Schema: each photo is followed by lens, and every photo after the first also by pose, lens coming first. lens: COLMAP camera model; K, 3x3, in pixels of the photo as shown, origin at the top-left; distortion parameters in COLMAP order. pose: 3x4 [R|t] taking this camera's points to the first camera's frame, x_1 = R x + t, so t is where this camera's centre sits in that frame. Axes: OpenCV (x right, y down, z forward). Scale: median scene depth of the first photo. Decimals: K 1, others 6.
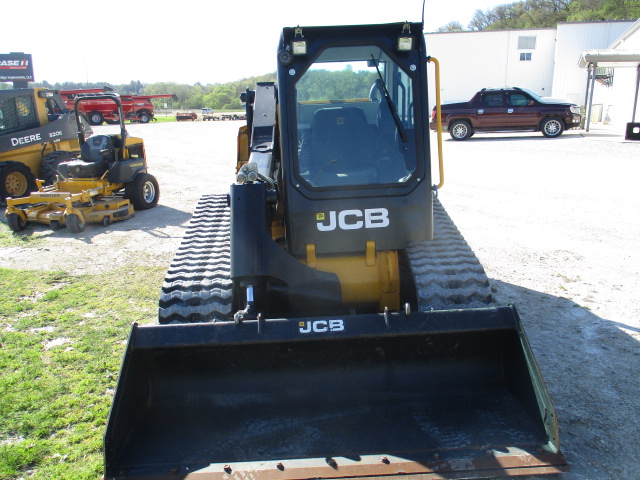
lens RADIAL K [[531.5, 0, 320.0], [0, 531.5, 240.0], [0, 0, 1]] dist [-0.031597, -0.000949]
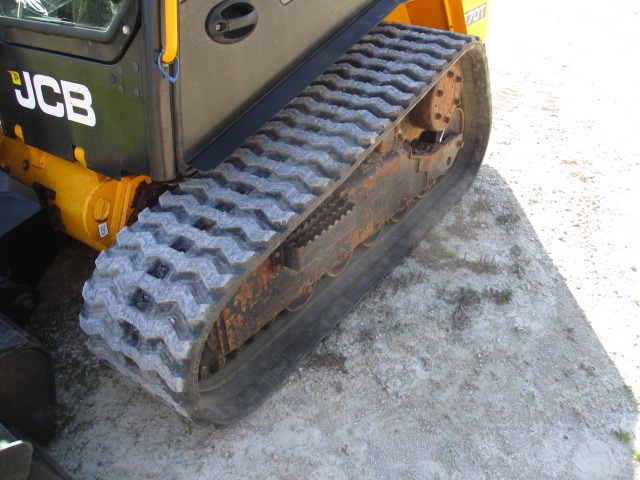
lens RADIAL K [[531.5, 0, 320.0], [0, 531.5, 240.0], [0, 0, 1]] dist [-0.031597, -0.000949]
pose [[0.793057, 0.356080, -0.494235, 0.549819], [-0.151866, 0.901311, 0.405679, -0.154624], [0.589913, -0.246669, 0.768867, 0.739526]]
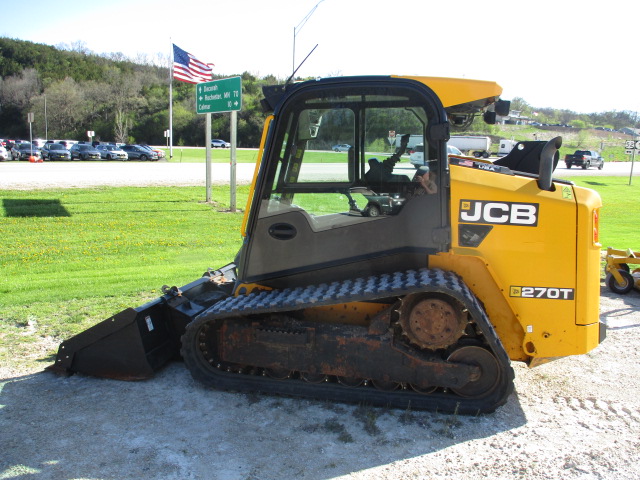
lens RADIAL K [[531.5, 0, 320.0], [0, 531.5, 240.0], [0, 0, 1]] dist [-0.031597, -0.000949]
pose [[-0.218084, 0.155379, -0.963482, 1.251296], [-0.252006, 0.944797, 0.209408, -0.366335], [0.942832, 0.288471, -0.166888, 1.338380]]
